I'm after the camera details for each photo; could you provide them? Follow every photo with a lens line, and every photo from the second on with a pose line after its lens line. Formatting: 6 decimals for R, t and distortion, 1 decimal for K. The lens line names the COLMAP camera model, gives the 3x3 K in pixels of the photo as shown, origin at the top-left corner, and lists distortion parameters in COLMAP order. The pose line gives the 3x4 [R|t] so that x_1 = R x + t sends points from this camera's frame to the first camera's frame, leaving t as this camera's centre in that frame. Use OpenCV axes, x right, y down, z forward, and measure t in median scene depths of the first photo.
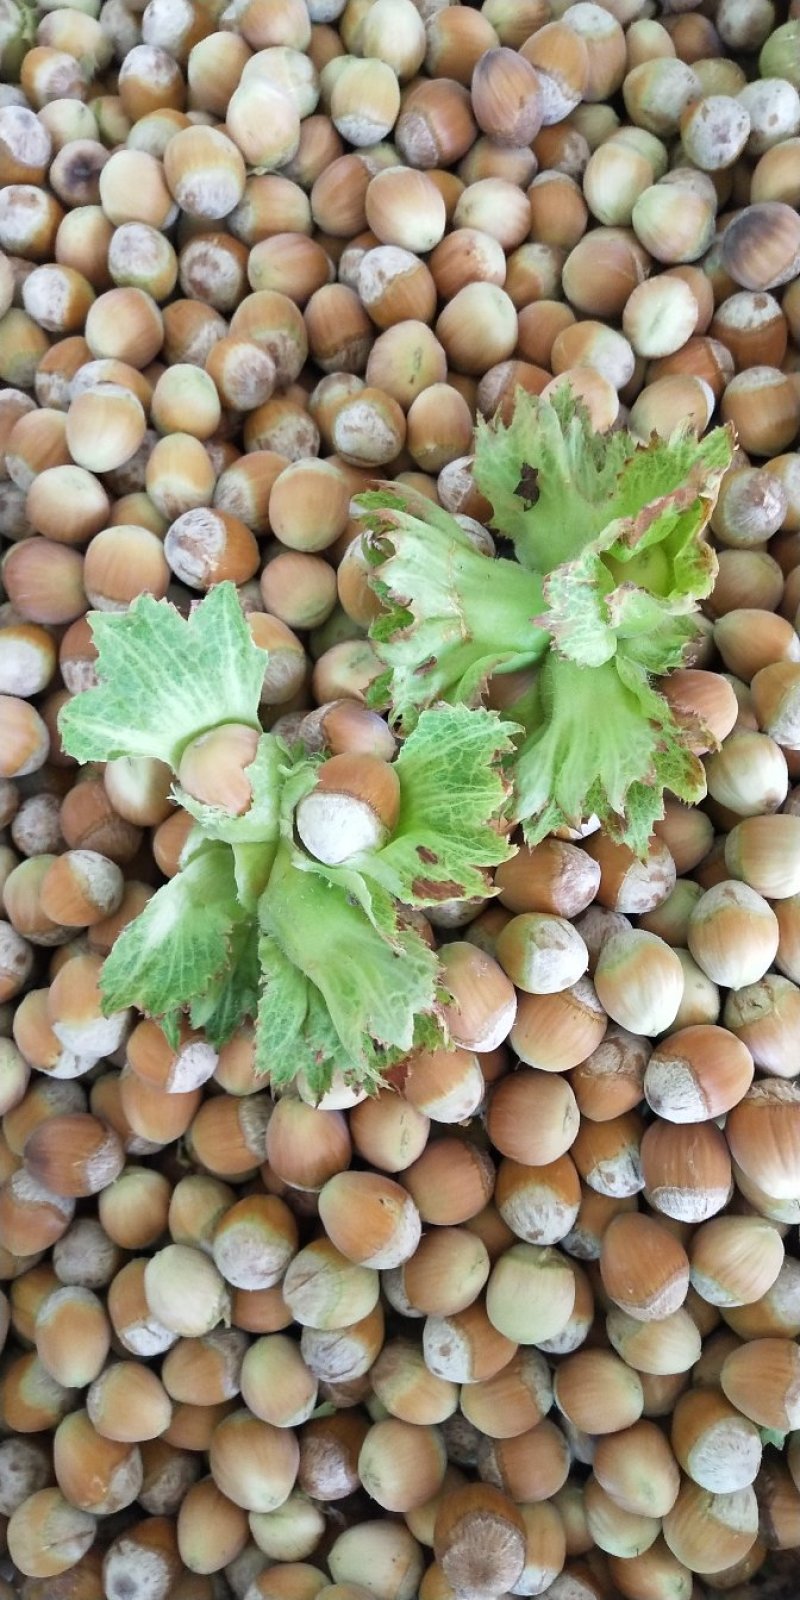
lens RADIAL K [[1188.9, 0, 400.0], [0, 1188.9, 800.0], [0, 0, 1]] dist [-0.001386, 0.000240]
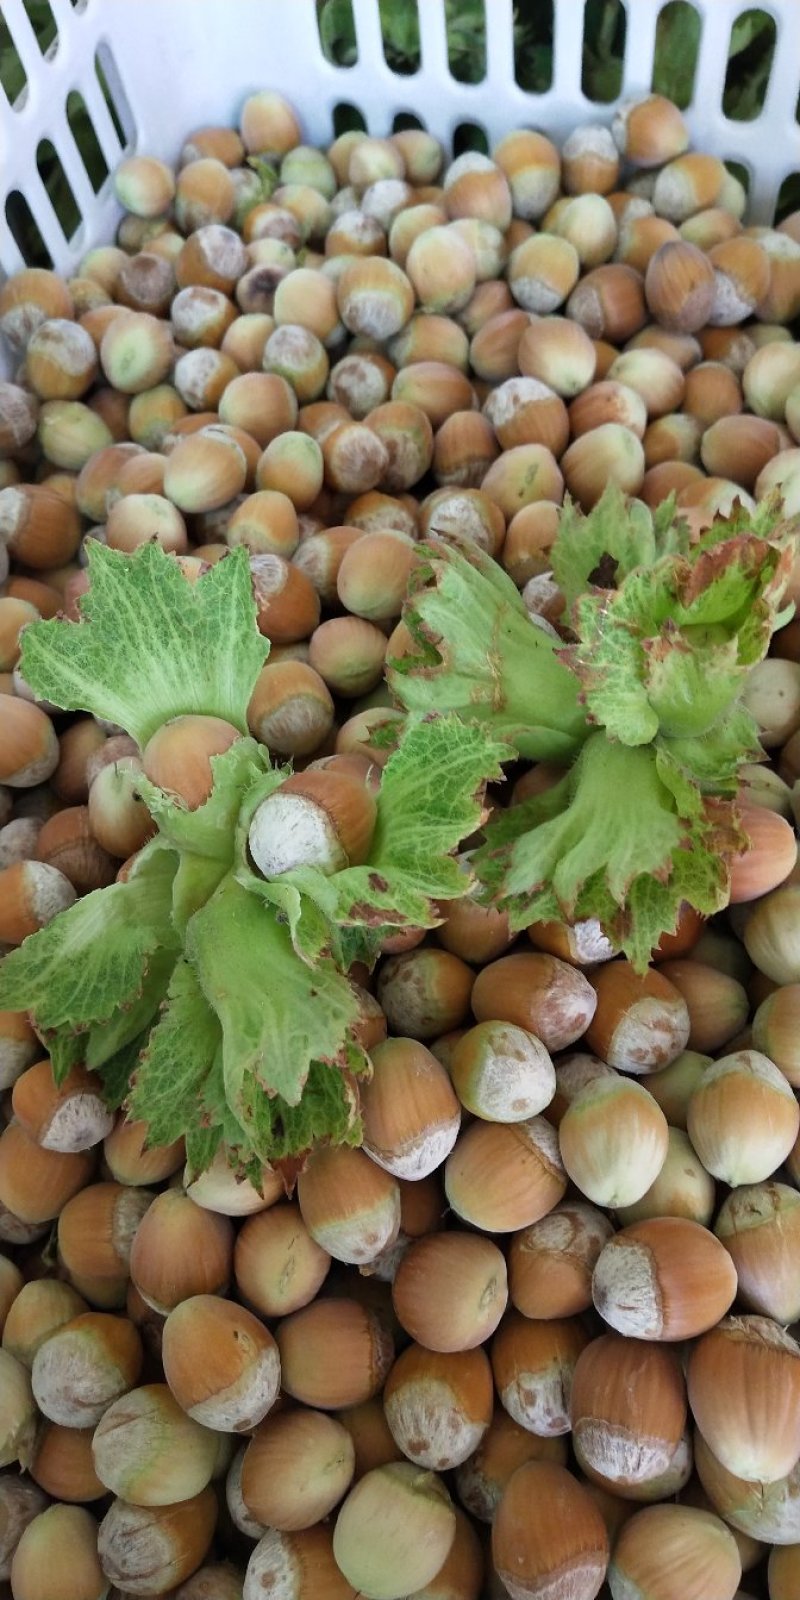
lens RADIAL K [[1218.4, 0, 400.0], [0, 1218.4, 800.0], [0, 0, 1]] dist [-0.010194, 0.005934]
pose [[0.965723, 0.213593, -0.147506, 0.132335], [-0.245239, 0.936999, -0.248780, 0.175202], [0.085076, 0.276427, 0.957262, 0.130556]]
